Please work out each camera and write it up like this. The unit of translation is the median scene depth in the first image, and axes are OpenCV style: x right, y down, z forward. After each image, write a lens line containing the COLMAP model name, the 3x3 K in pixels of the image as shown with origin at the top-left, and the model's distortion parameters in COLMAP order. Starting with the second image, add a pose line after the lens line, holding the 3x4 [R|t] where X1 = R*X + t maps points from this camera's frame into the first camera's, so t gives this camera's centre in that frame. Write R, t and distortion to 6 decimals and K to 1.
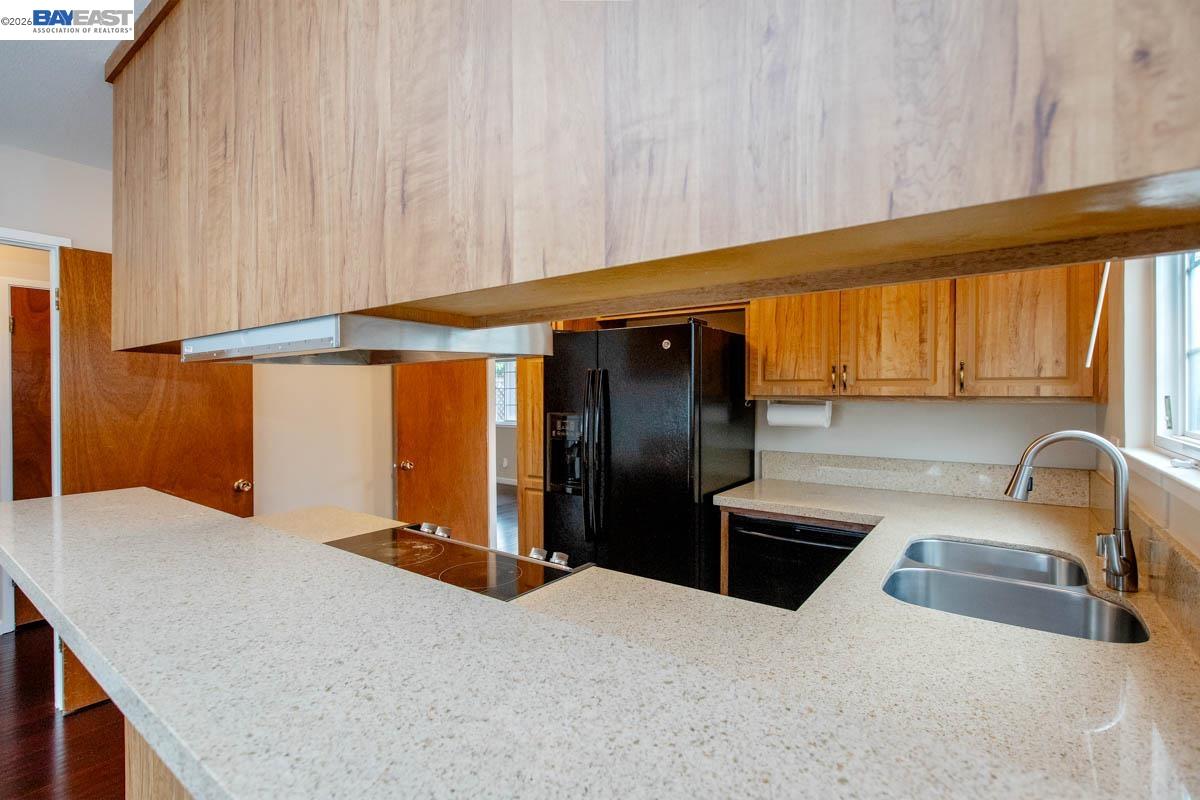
lens RADIAL K [[560.3, 0, 598.5], [0, 560.3, 399.5], [0, 0, 1]] dist [0.002419, -0.000553]
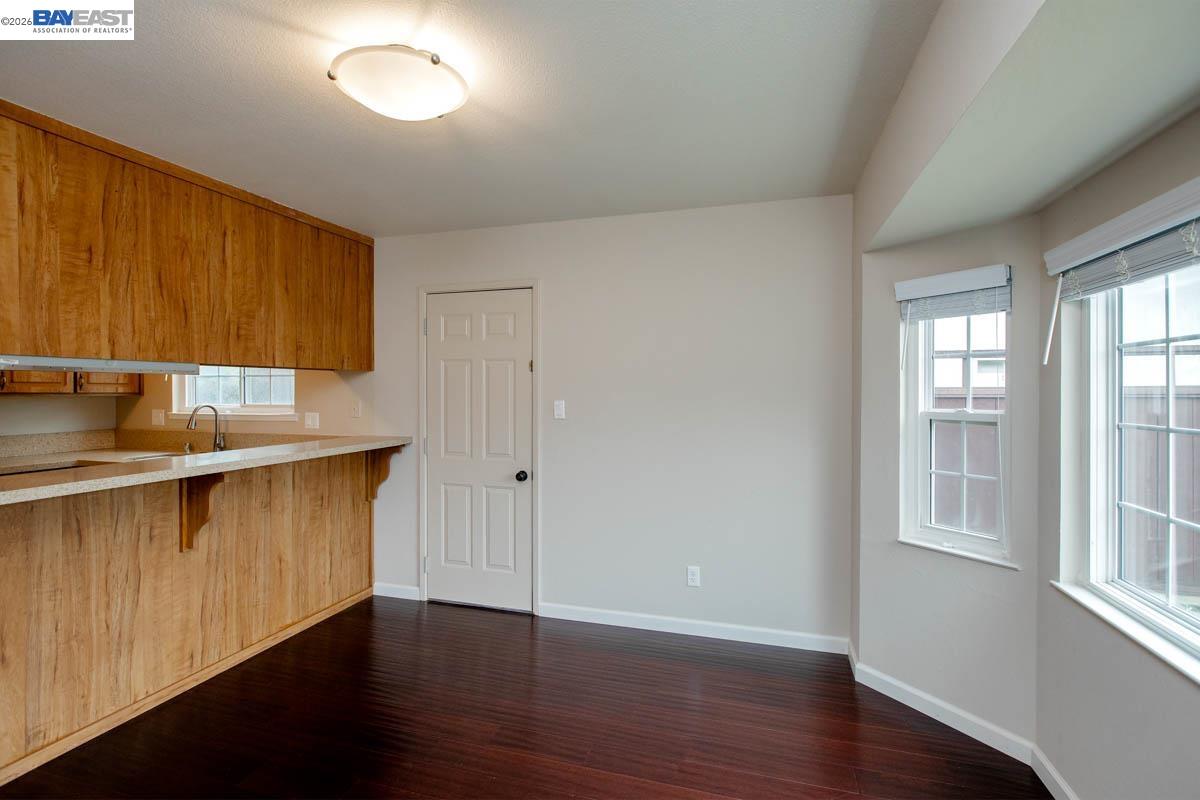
lens RADIAL K [[560.3, 0, 591.5], [0, 560.3, 395.8], [0, 0, 1]] dist [0.002419, -0.000553]
pose [[-0.328748, -0.009535, 0.944370, -1.768156], [0.010927, 0.999844, 0.013899, -0.003163], [-0.944355, 0.014889, -0.328592, 0.035252]]
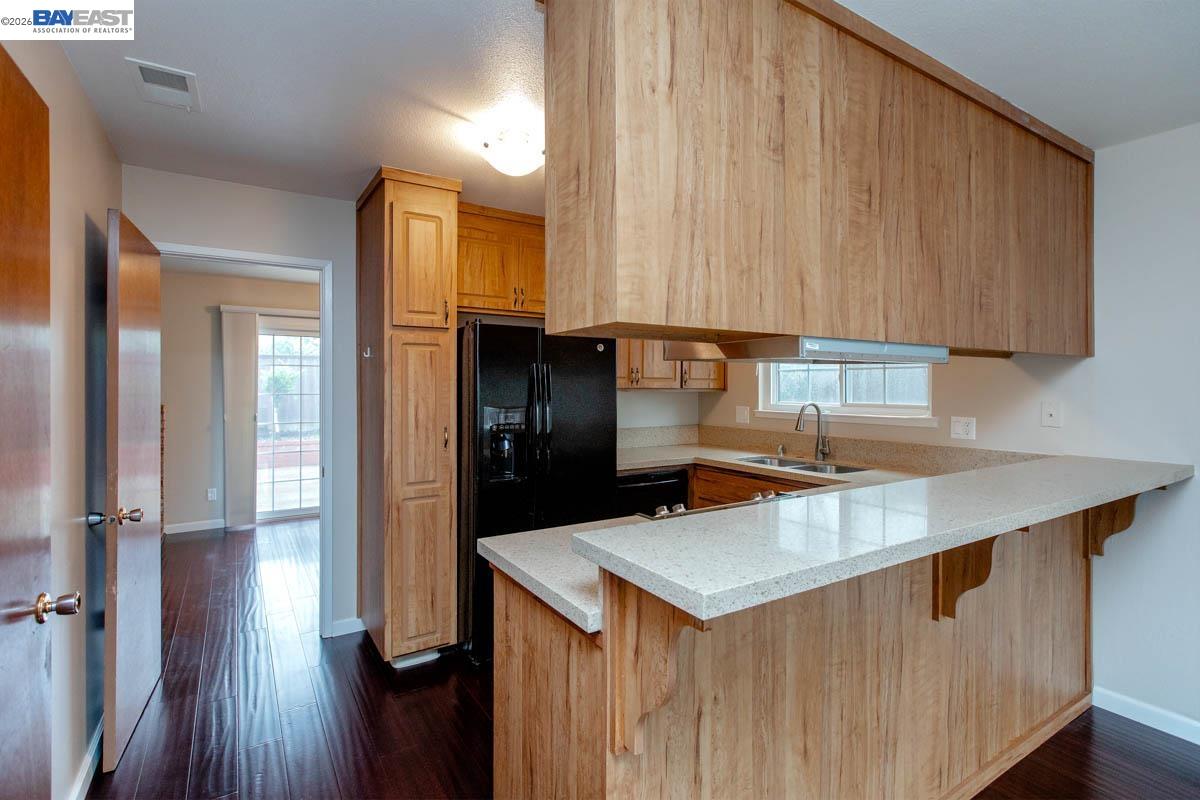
lens RADIAL K [[560.3, 0, 589.7], [0, 560.3, 388.2], [0, 0, 1]] dist [0.002419, -0.000553]
pose [[0.363051, -0.002411, 0.931766, -1.276712], [0.008047, 0.999967, -0.000548, -0.008359], [-0.931735, 0.007697, 0.363058, 0.683310]]
